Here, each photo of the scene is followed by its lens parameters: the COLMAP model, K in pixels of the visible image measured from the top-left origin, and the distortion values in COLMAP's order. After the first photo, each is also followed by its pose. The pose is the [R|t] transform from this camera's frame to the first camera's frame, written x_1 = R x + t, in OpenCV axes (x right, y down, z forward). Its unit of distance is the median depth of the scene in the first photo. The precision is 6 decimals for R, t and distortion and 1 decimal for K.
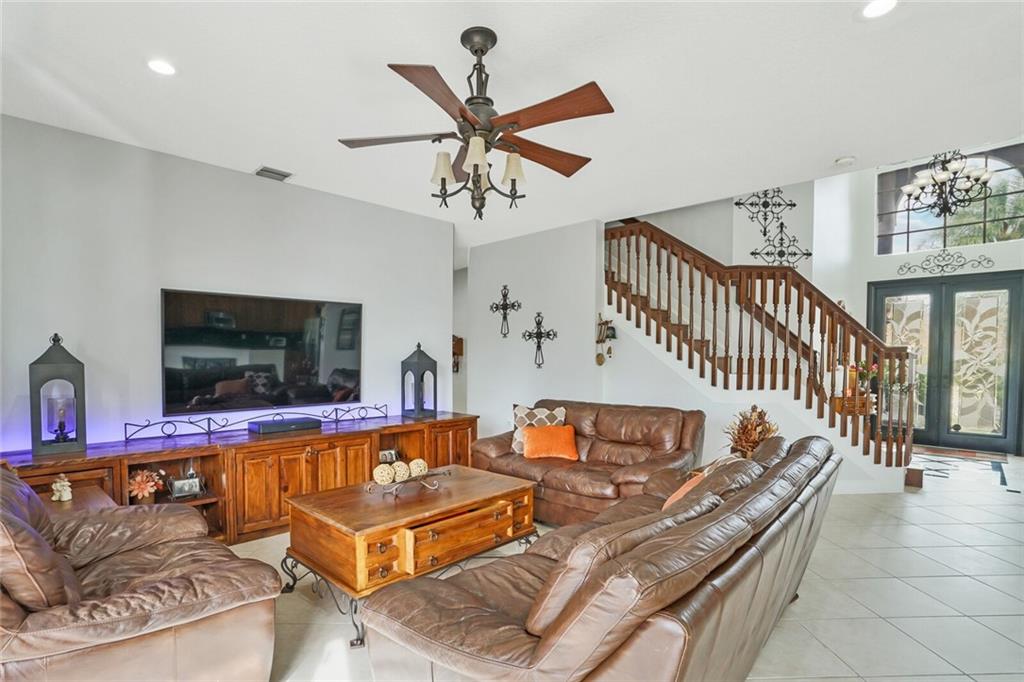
lens RADIAL K [[493.4, 0, 508.2], [0, 493.4, 373.0], [0, 0, 1]] dist [-0.057495, 0.022539]
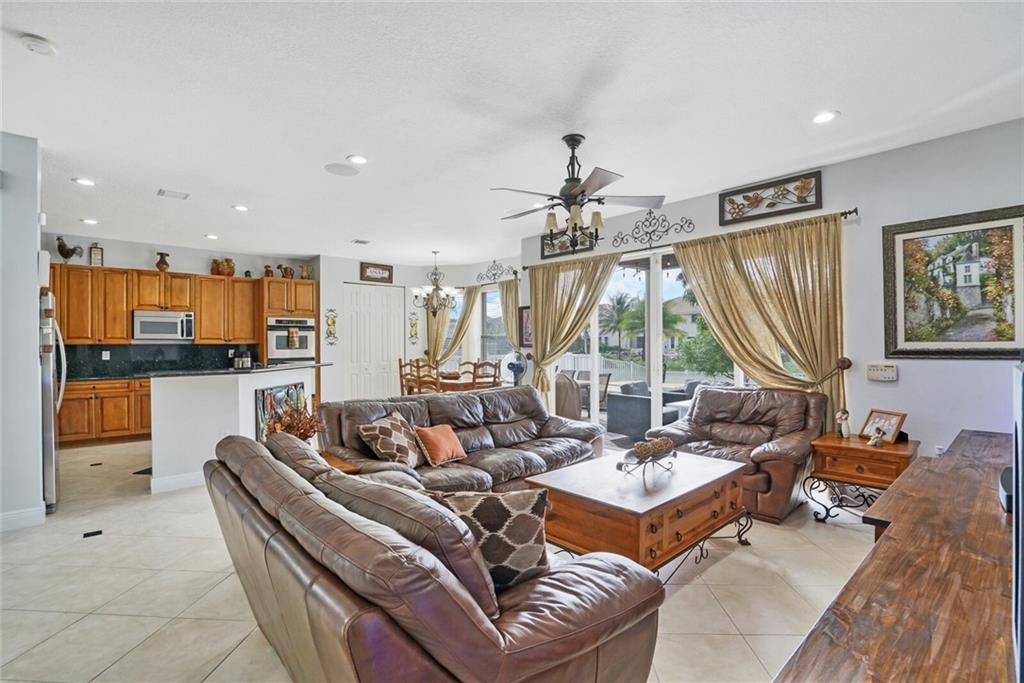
lens RADIAL K [[475.9, 0, 510.4], [0, 475.9, 343.3], [0, 0, 1]] dist [-0.056460, 0.021828]
pose [[-0.997294, 0.003760, 0.073422, 0.014668], [0.006344, 0.999367, 0.035002, -0.037637], [-0.073244, 0.035373, -0.996687, 1.071680]]
